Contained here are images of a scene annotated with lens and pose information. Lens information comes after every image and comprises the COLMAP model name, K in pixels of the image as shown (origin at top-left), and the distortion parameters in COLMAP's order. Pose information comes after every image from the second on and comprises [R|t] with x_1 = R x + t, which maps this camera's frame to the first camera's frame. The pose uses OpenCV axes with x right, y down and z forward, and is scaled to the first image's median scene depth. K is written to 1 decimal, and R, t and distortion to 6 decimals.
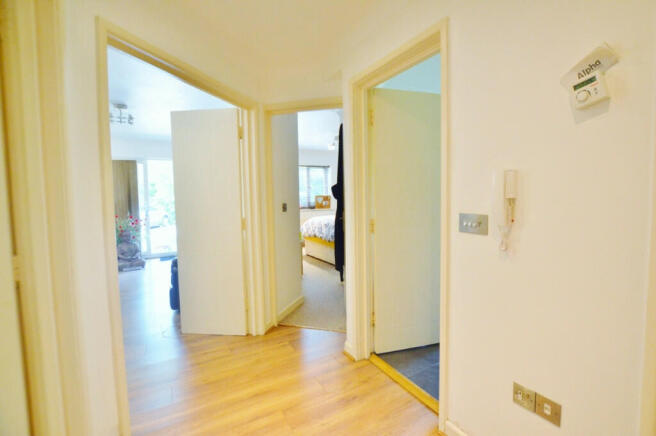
lens RADIAL K [[296.9, 0, 332.7], [0, 296.9, 214.4], [0, 0, 1]] dist [-0.014668, 0.000016]
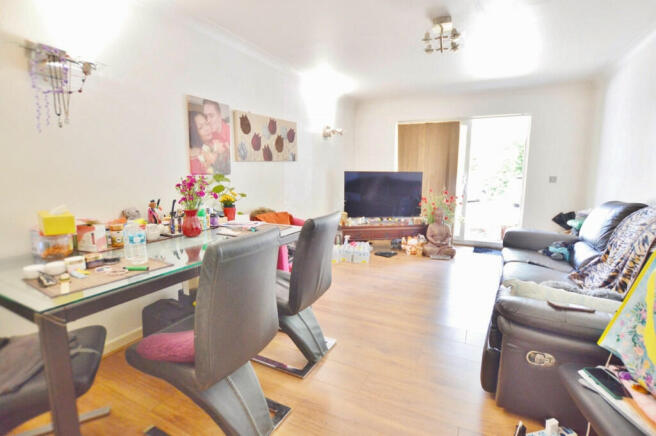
lens RADIAL K [[296.9, 0, 333.1], [0, 296.9, 215.8], [0, 0, 1]] dist [-0.014668, 0.000016]
pose [[0.553602, 0.134450, -0.821857, -0.172240], [-0.059791, 0.990752, 0.121804, -0.009766], [0.830632, -0.018291, 0.556521, 0.278362]]
